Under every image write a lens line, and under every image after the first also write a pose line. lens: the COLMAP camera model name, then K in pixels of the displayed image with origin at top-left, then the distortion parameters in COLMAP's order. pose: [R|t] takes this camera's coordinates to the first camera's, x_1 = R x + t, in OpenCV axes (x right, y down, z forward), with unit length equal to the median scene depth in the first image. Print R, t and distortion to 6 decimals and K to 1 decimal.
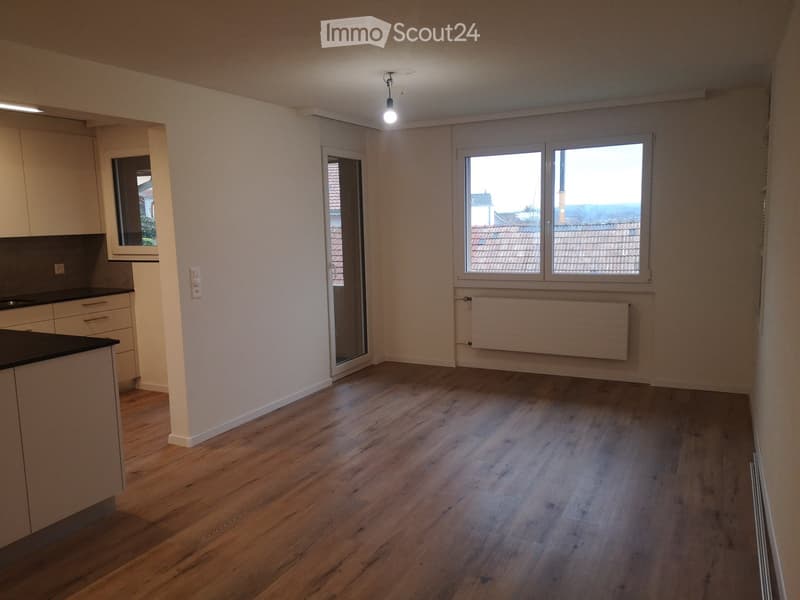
lens RADIAL K [[619.1, 0, 400.0], [0, 619.1, 300.0], [0, 0, 1]] dist [0.079557, -0.108680]
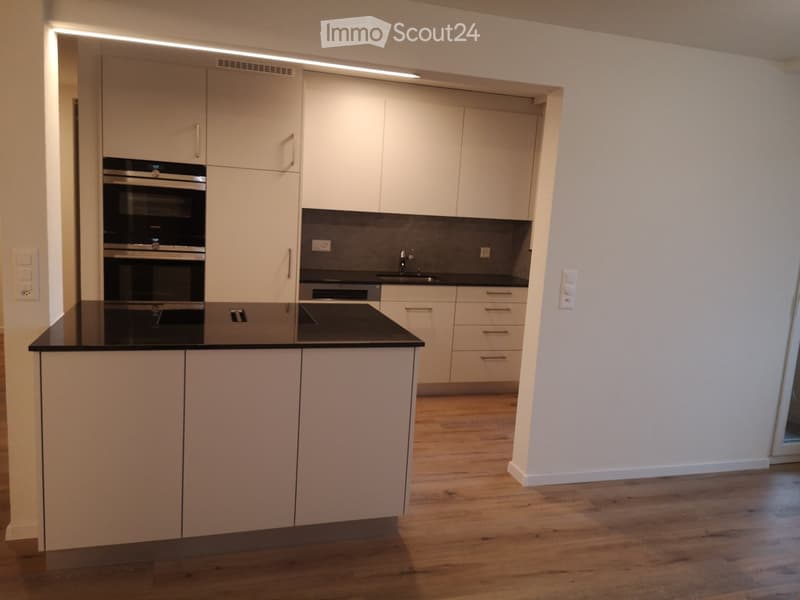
lens RADIAL K [[619.1, 0, 400.0], [0, 619.1, 300.0], [0, 0, 1]] dist [0.079557, -0.108680]
pose [[0.693411, 0.175839, -0.698757, 0.077383], [-0.169305, 0.982376, 0.079200, -0.040247], [0.700369, 0.063384, 0.710961, 0.284193]]
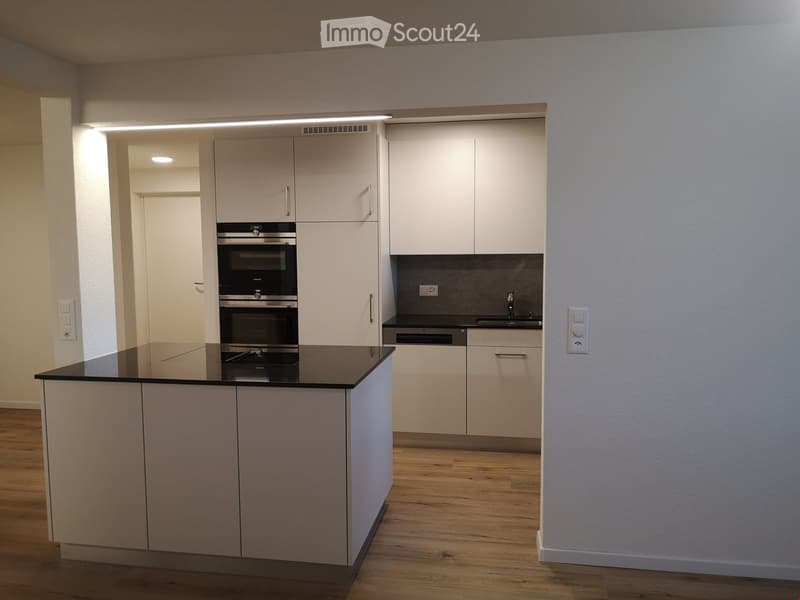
lens RADIAL K [[635.5, 0, 400.0], [0, 635.5, 300.0], [0, 0, 1]] dist [0.073210, -0.121840]
pose [[0.299933, 0.104910, -0.948174, 0.262899], [-0.122829, 0.989908, 0.070674, -0.084137], [0.946020, 0.095266, 0.309792, 0.586627]]
